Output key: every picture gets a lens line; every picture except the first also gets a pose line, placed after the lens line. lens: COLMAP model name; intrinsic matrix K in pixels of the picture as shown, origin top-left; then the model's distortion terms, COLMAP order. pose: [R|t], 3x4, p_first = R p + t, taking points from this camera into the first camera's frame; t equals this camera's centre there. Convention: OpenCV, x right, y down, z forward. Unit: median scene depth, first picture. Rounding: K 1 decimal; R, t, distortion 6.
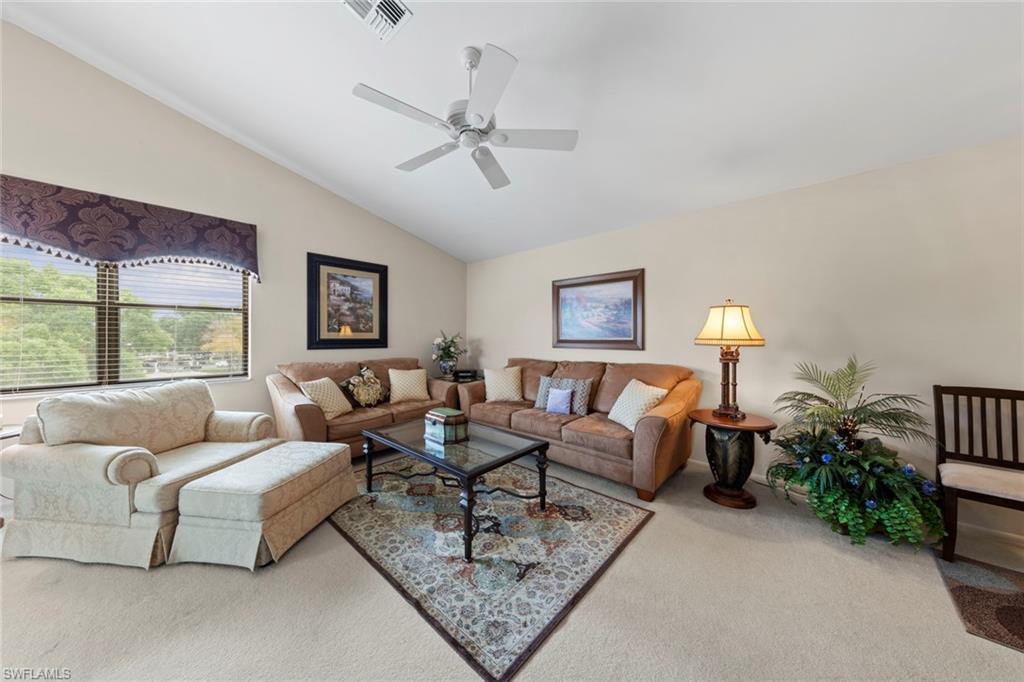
lens RADIAL K [[330.7, 0, 510.6], [0, 330.7, 337.7], [0, 0, 1]] dist [0.000840, 0.000040]
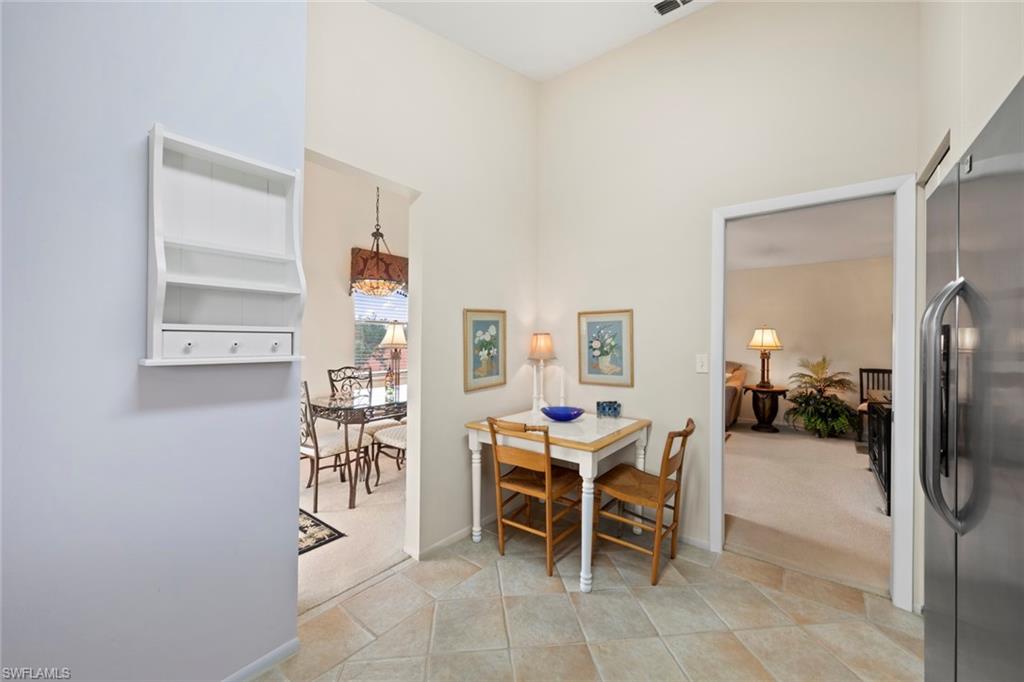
lens RADIAL K [[393.9, 0, 510.4], [0, 393.9, 340.7], [0, 0, 1]] dist [0.002470, -0.000279]
pose [[0.996622, 0.004782, 0.081988, -0.912682], [-0.004631, 0.999987, -0.002033, -0.013991], [-0.081997, 0.001646, 0.996631, -1.052943]]
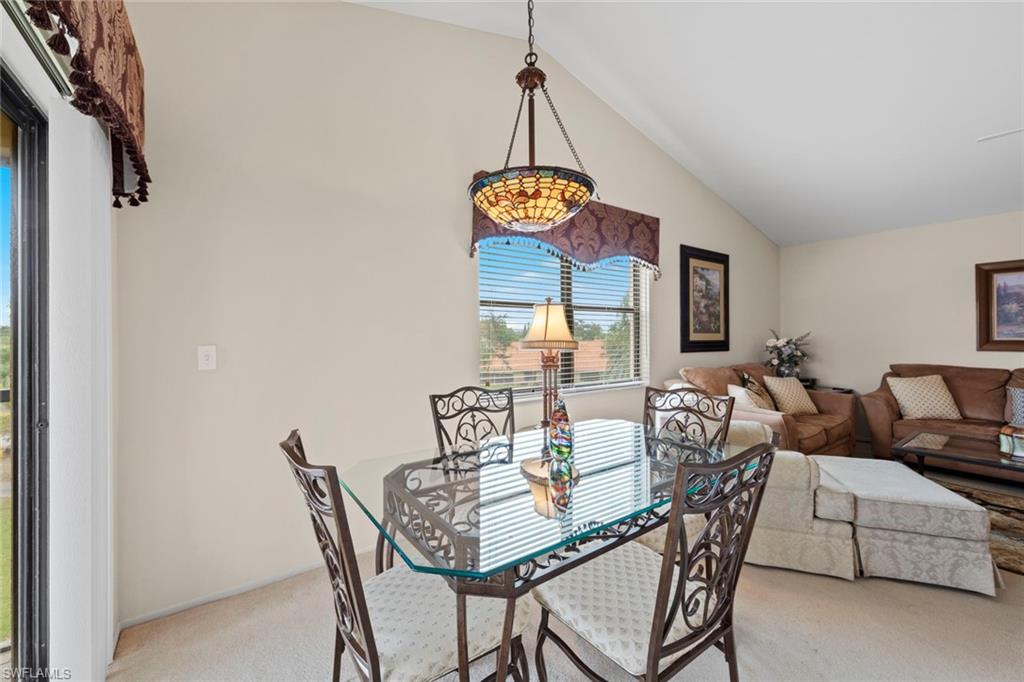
lens RADIAL K [[405.4, 0, 508.8], [0, 405.4, 338.0], [0, 0, 1]] dist [-0.000795, -0.000406]
pose [[0.976582, -0.005019, -0.215088, -1.165118], [0.004920, 0.999987, -0.000996, -0.007657], [0.215090, -0.000086, 0.976594, -0.240843]]
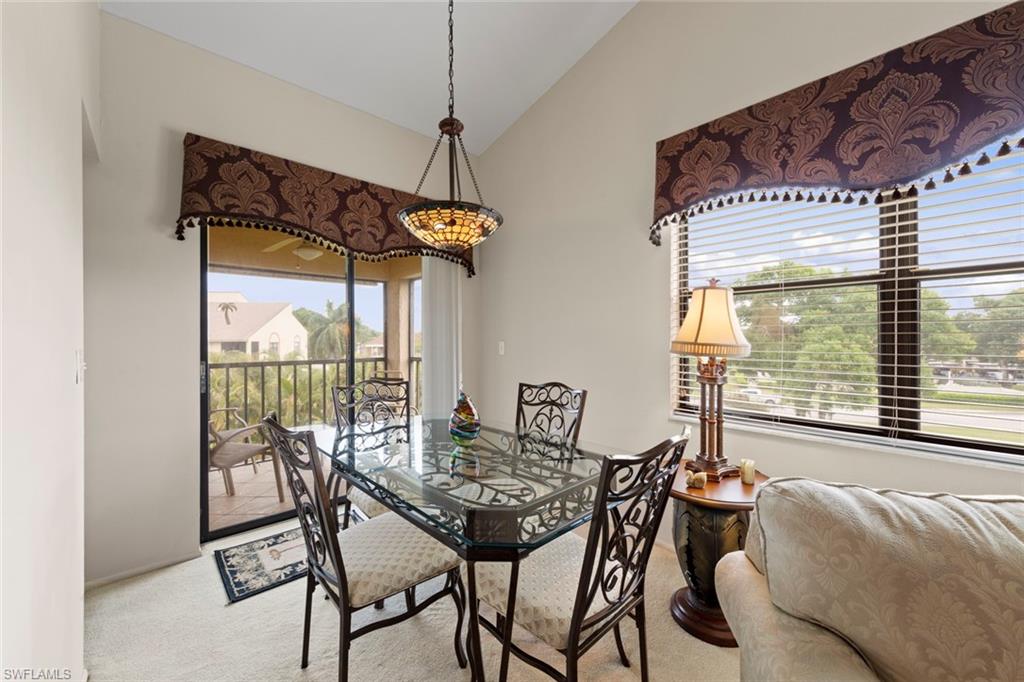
lens RADIAL K [[393.9, 0, 510.4], [0, 393.9, 340.7], [0, 0, 1]] dist [0.002470, -0.000279]
pose [[-0.085835, 0.003597, -0.996303, -0.587692], [-0.001158, 0.999992, 0.003710, -0.004497], [0.996309, 0.001472, -0.085830, 0.481428]]
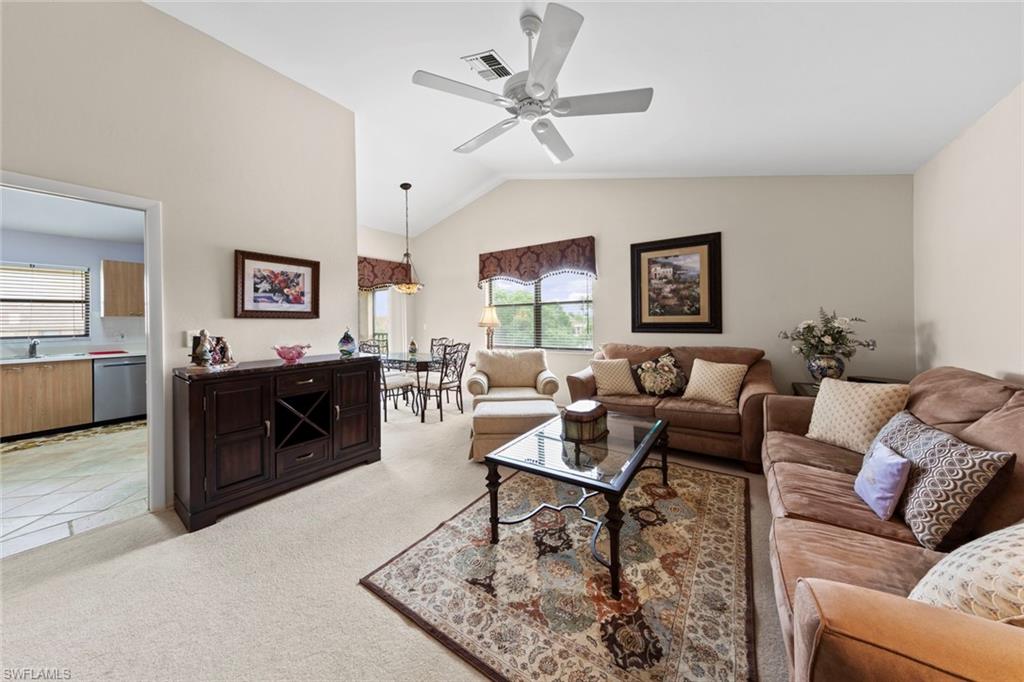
lens RADIAL K [[337.5, 0, 506.8], [0, 337.5, 318.7], [0, 0, 1]] dist [0.000182, 0.000035]
pose [[0.126026, -0.010148, -0.991975, 0.628458], [0.009942, 0.999910, -0.008966, -0.005540], [0.991977, -0.008733, 0.126115, 0.621871]]
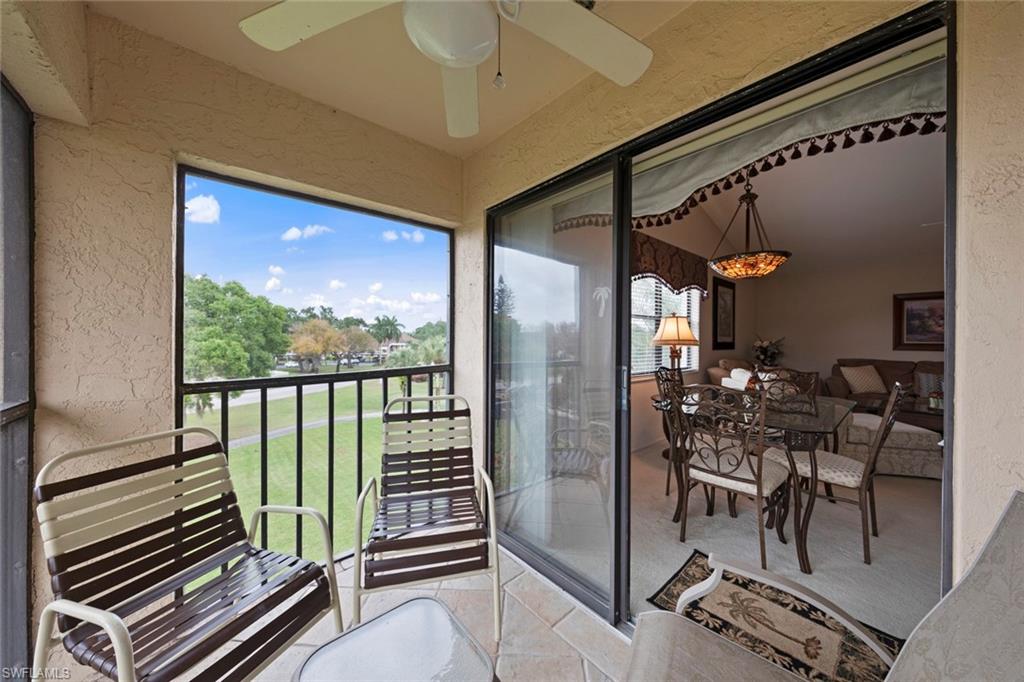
lens RADIAL K [[344.7, 0, 505.5], [0, 344.7, 340.7], [0, 0, 1]] dist [0.000156, -0.000033]
pose [[0.992576, 0.004745, -0.121529, -1.776364], [-0.004818, 0.999988, -0.000303, 0.004500], [0.121527, 0.000887, 0.992588, -0.654070]]
